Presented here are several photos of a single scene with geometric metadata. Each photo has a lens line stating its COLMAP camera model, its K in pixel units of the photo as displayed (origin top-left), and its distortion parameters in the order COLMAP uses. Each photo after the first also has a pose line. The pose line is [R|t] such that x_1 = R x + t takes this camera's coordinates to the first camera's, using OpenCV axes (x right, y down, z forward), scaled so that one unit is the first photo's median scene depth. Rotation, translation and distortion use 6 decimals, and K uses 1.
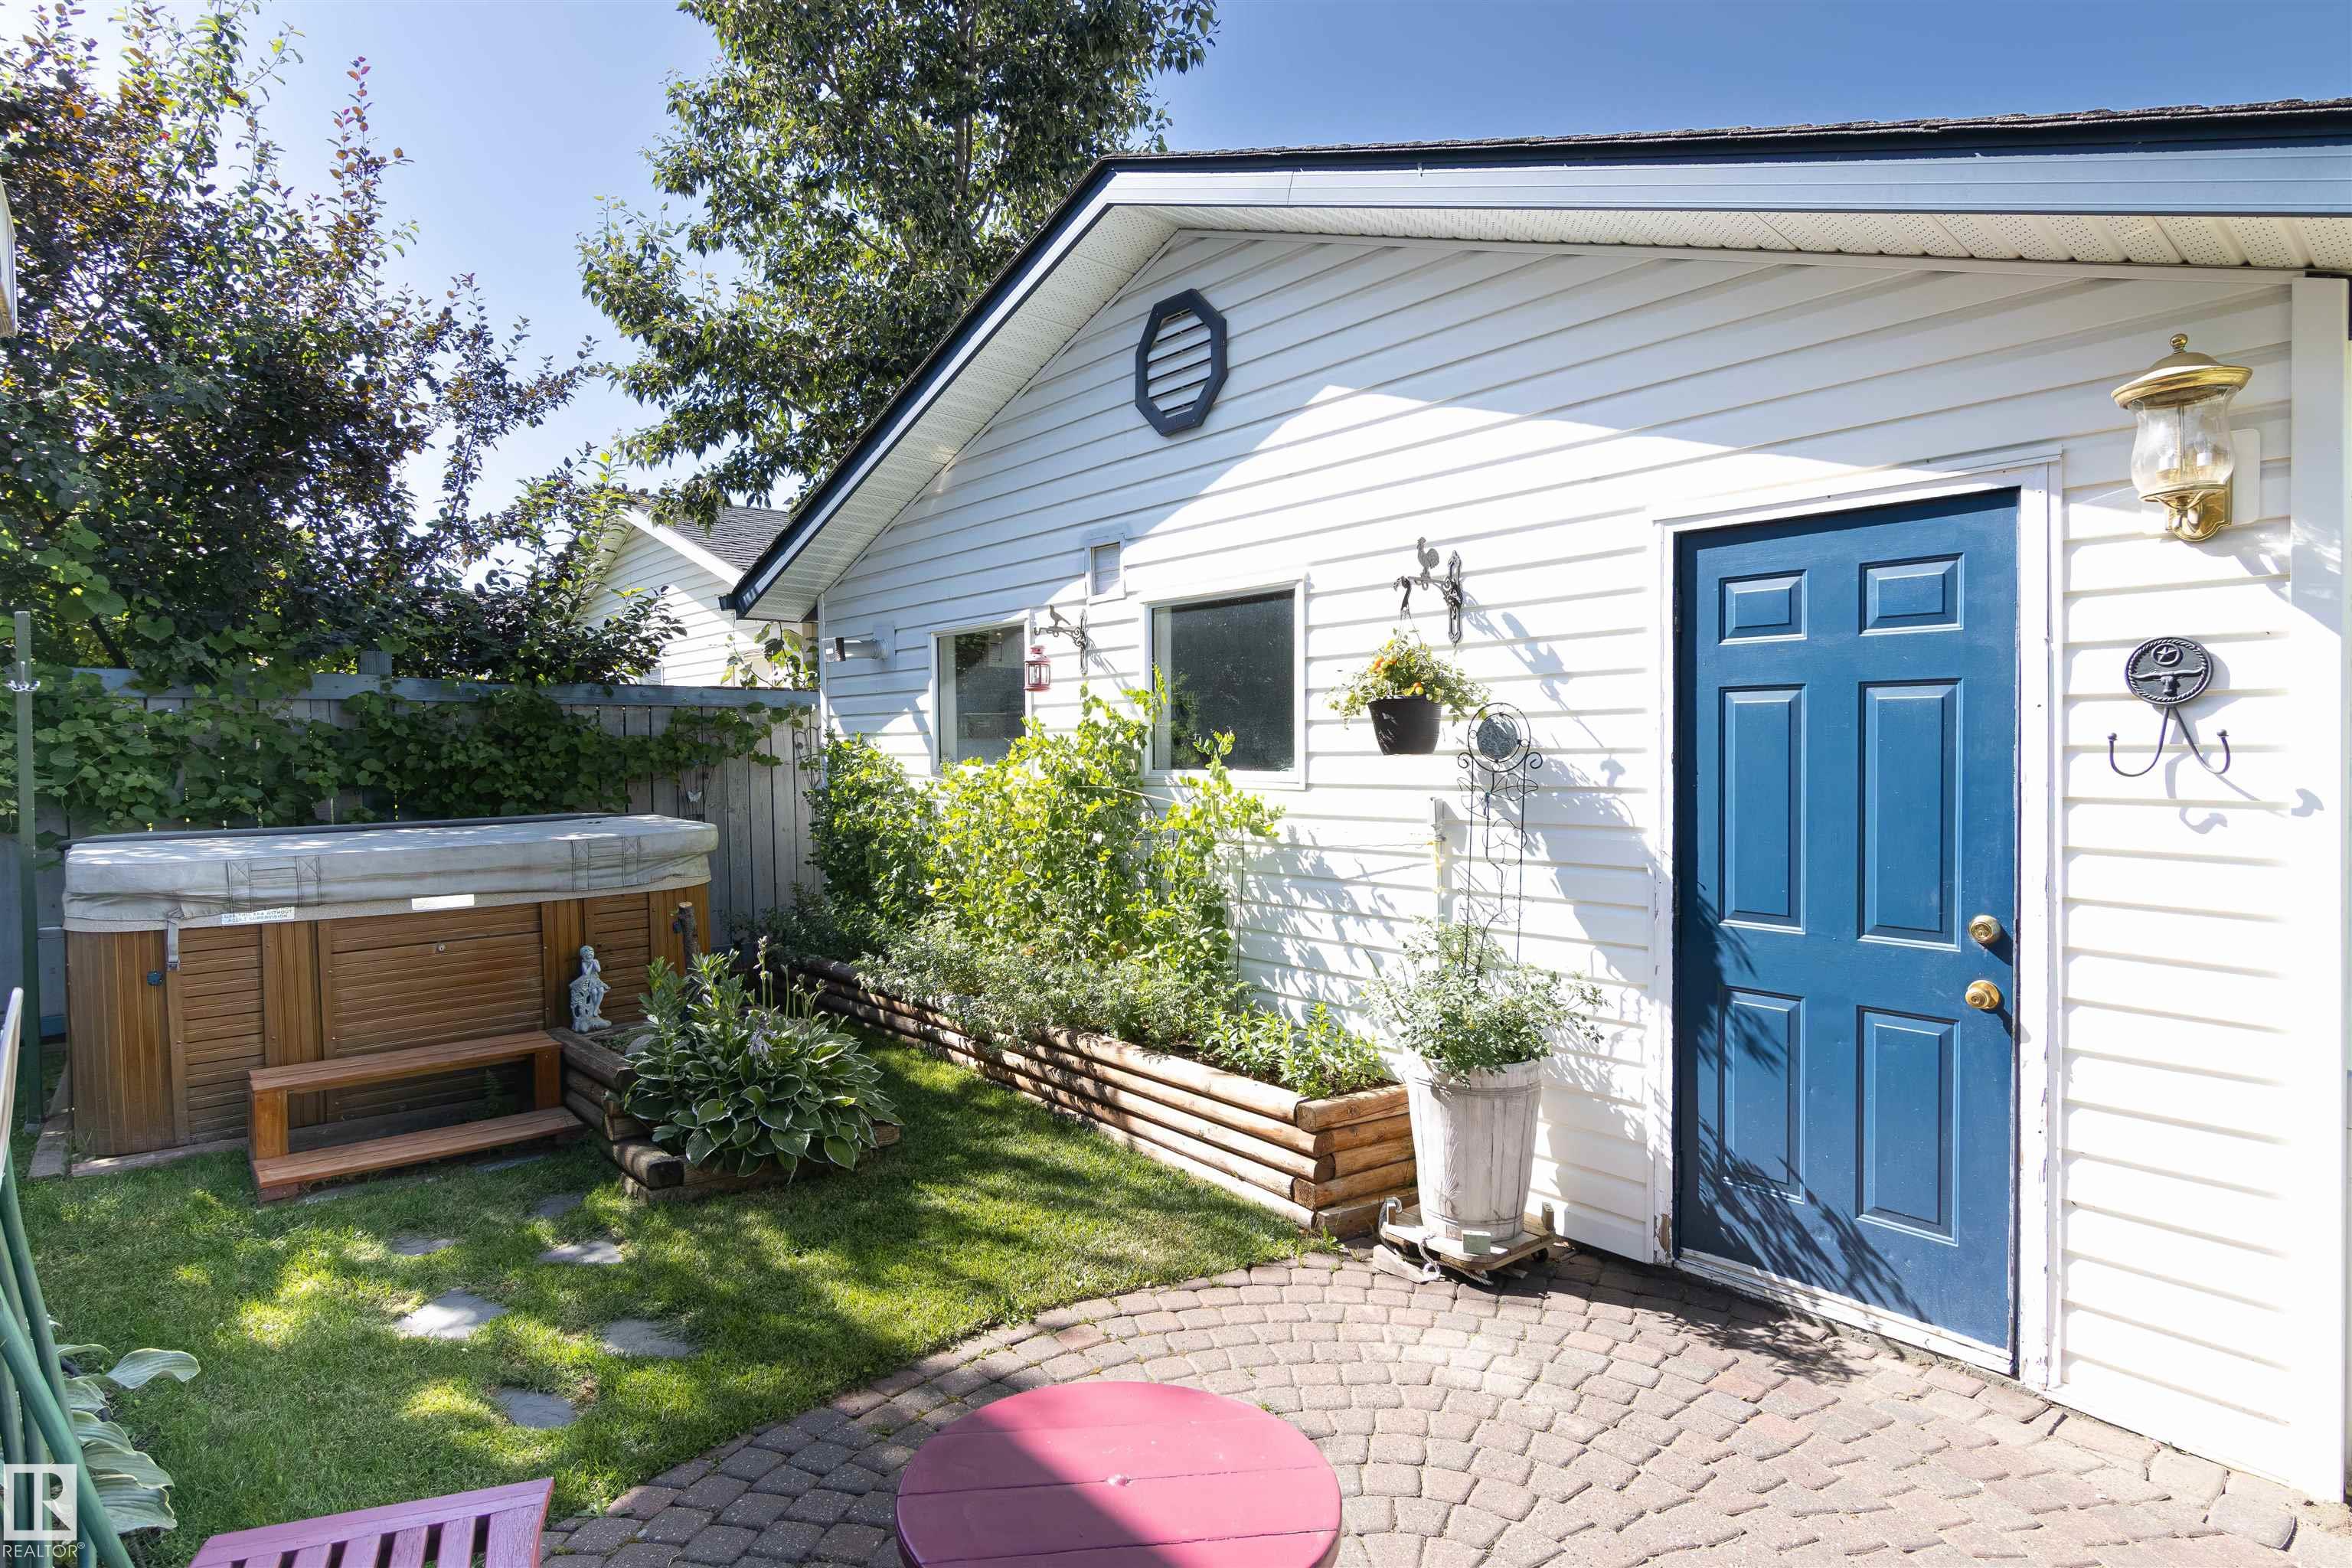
lens RADIAL K [[1217.5, 0, 1176.0], [0, 1217.5, 784.0], [0, 0, 1]] dist [-0.003364, 0.001591]
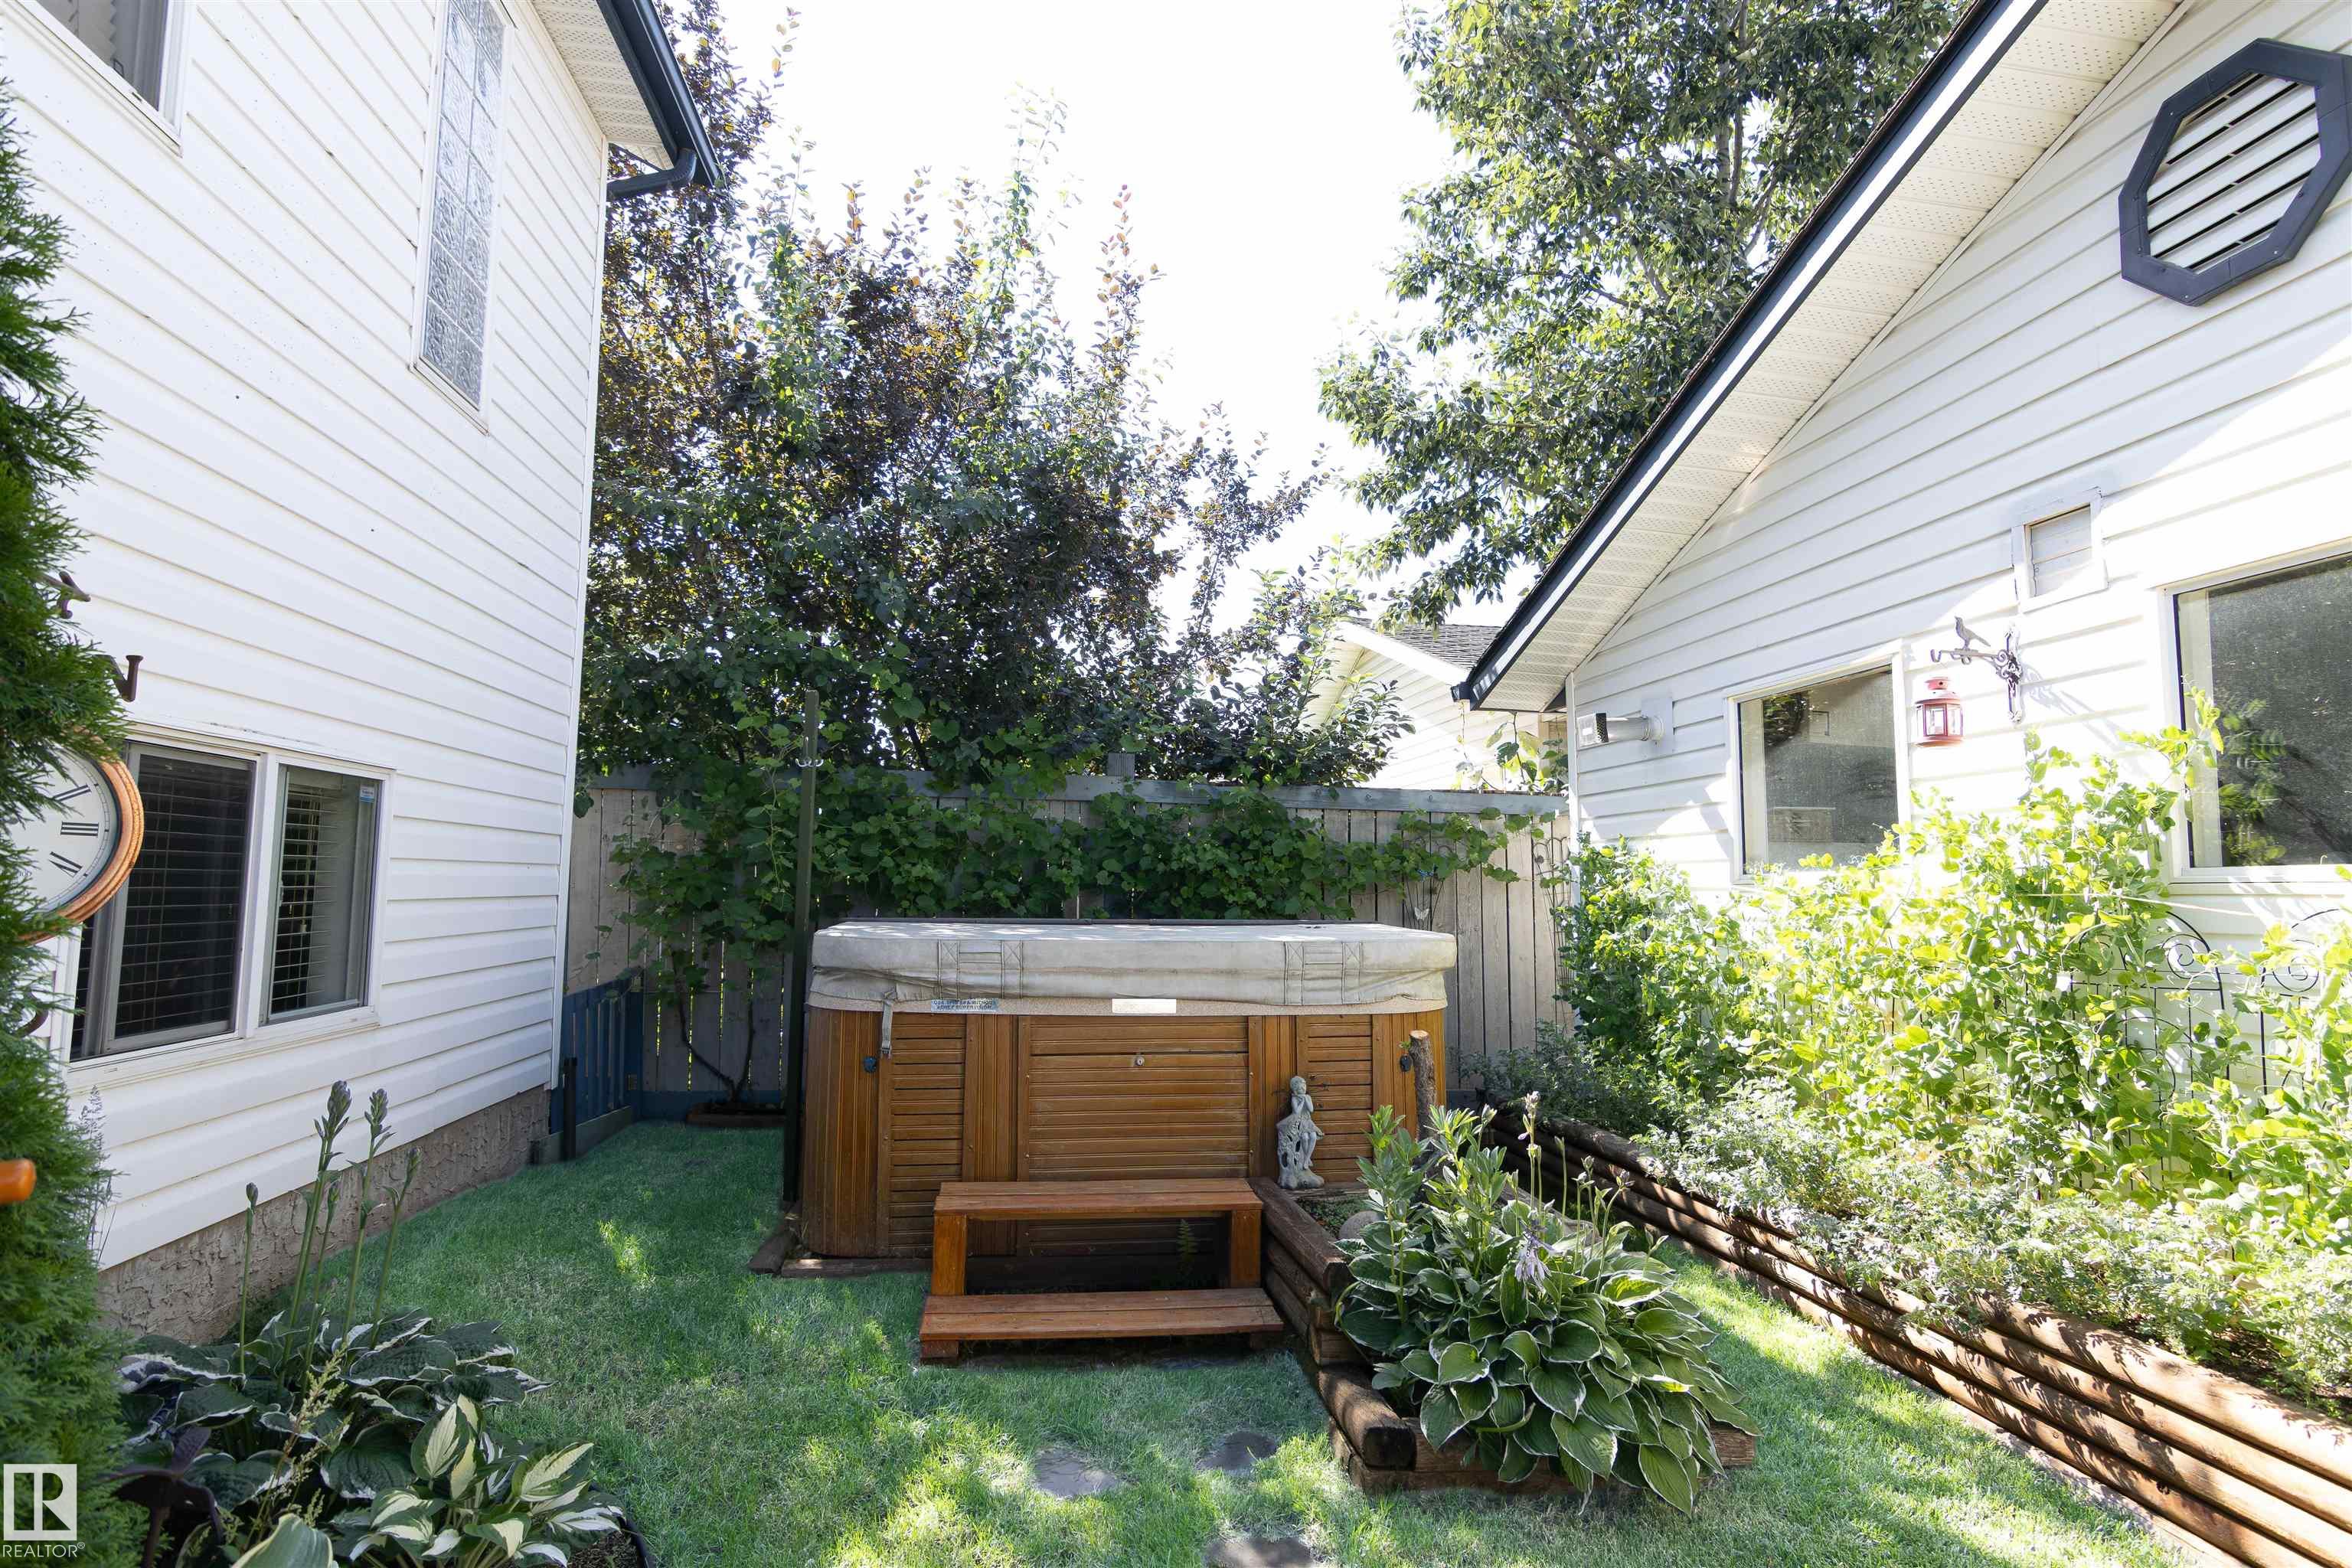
lens RADIAL K [[1205.9, 0, 1141.3], [0, 1205.9, 784.6], [0, 0, 1]] dist [-0.013856, 0.011032]
pose [[0.826937, -0.029529, -0.561519, -0.104120], [-0.037326, 0.993535, -0.107218, 0.027100], [0.561055, 0.109622, 0.820488, 0.236000]]
